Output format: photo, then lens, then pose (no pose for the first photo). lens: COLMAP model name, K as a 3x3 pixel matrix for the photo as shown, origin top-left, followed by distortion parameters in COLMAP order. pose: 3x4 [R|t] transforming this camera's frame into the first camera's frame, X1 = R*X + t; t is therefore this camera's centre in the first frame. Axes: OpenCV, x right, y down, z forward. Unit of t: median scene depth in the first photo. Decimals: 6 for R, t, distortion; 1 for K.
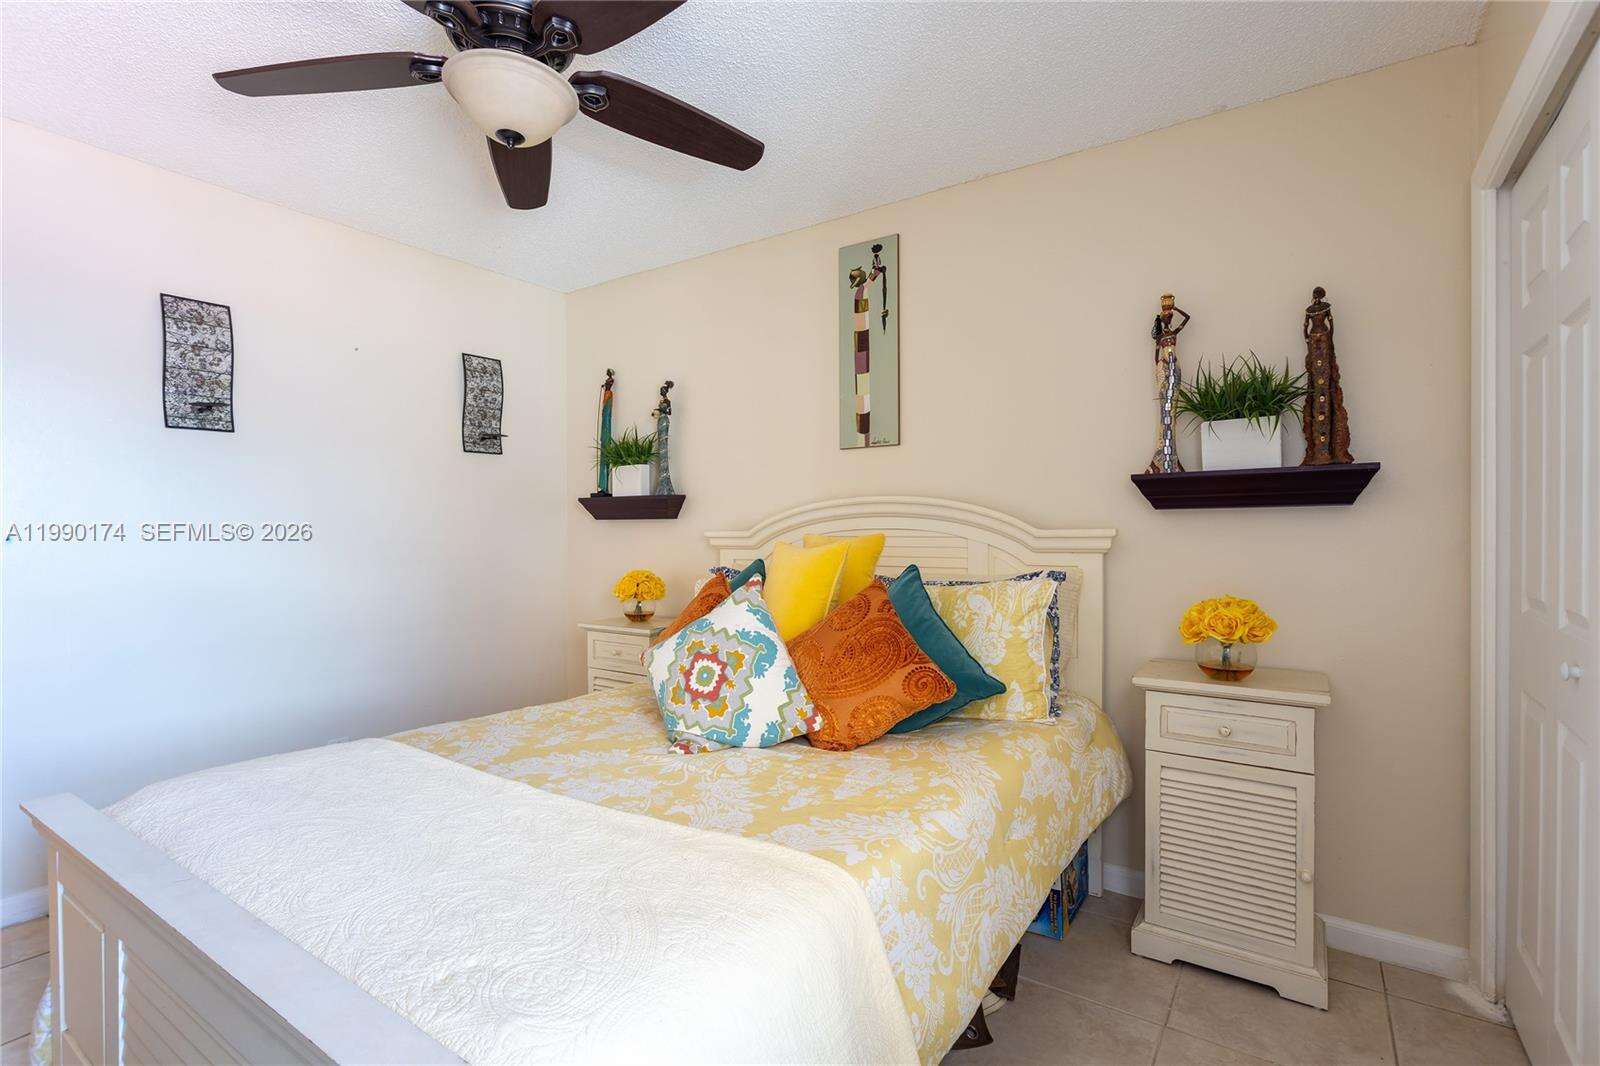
lens RADIAL K [[757.5, 0, 795.4], [0, 757.5, 528.2], [0, 0, 1]] dist [-0.000683, 0.002940]
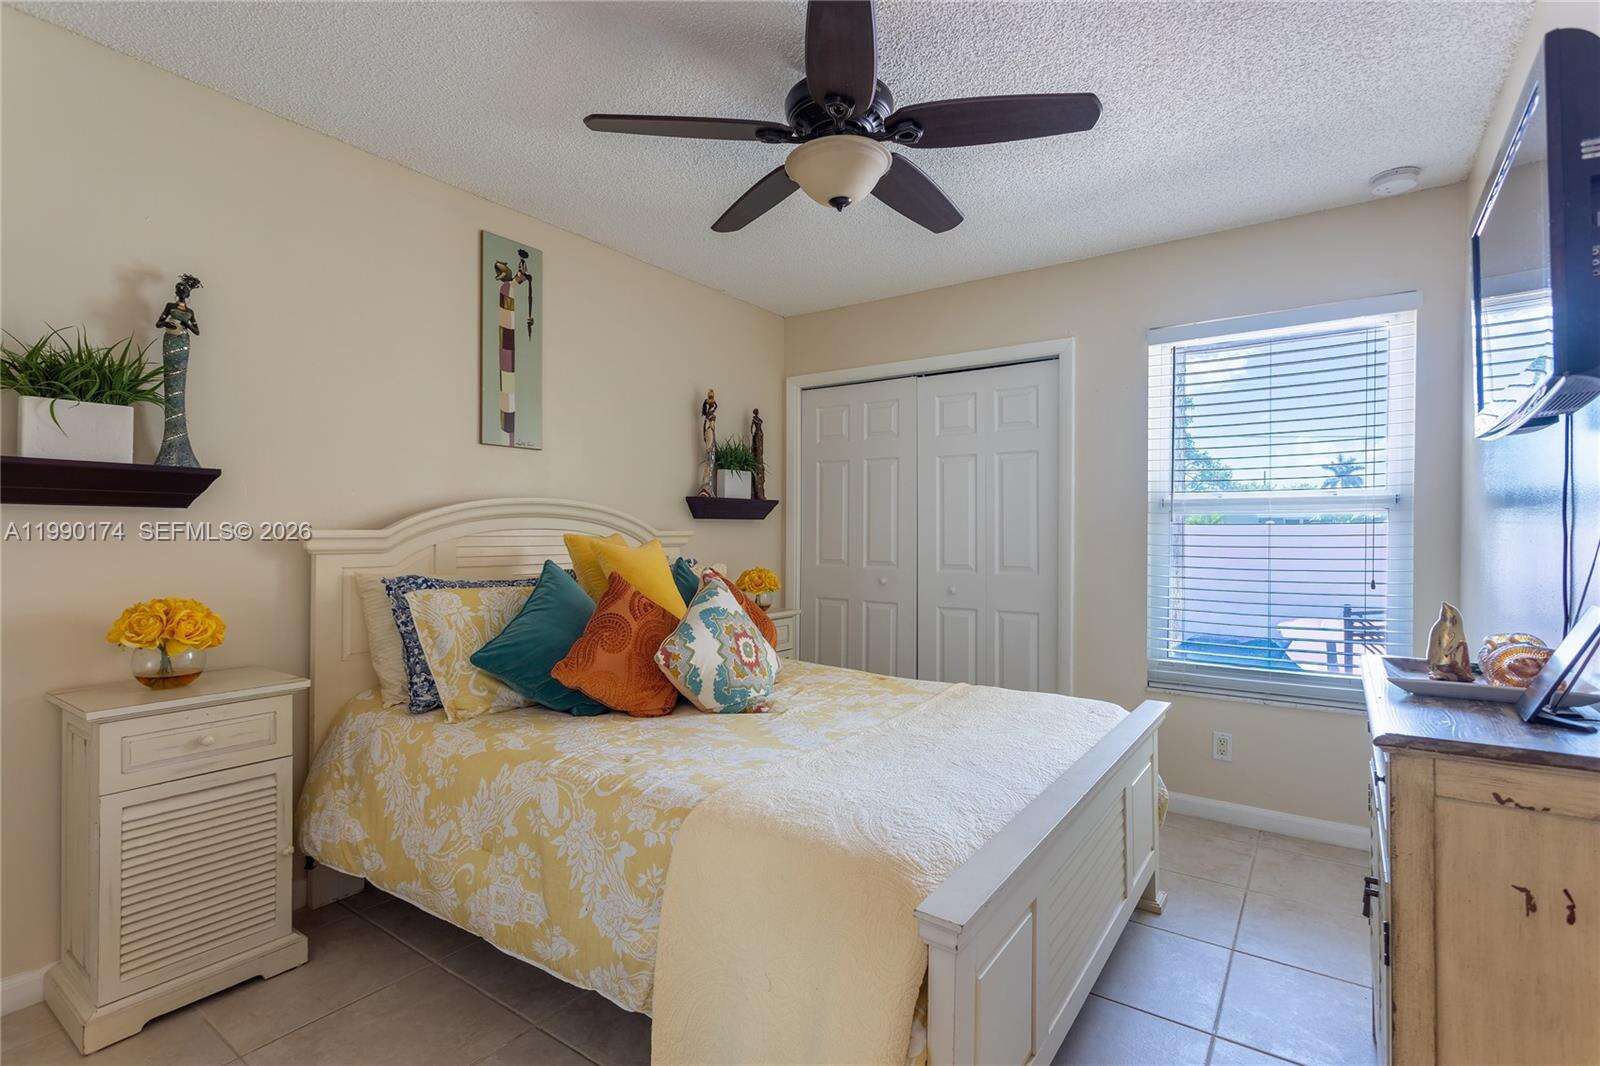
lens RADIAL K [[757.5, 0, 796.3], [0, 757.5, 537.2], [0, 0, 1]] dist [-0.000683, 0.002940]
pose [[0.011864, -0.002771, 0.999926, -0.901008], [-0.007992, 0.999964, 0.002866, 0.006466], [-0.999898, -0.008026, 0.011841, 0.611403]]
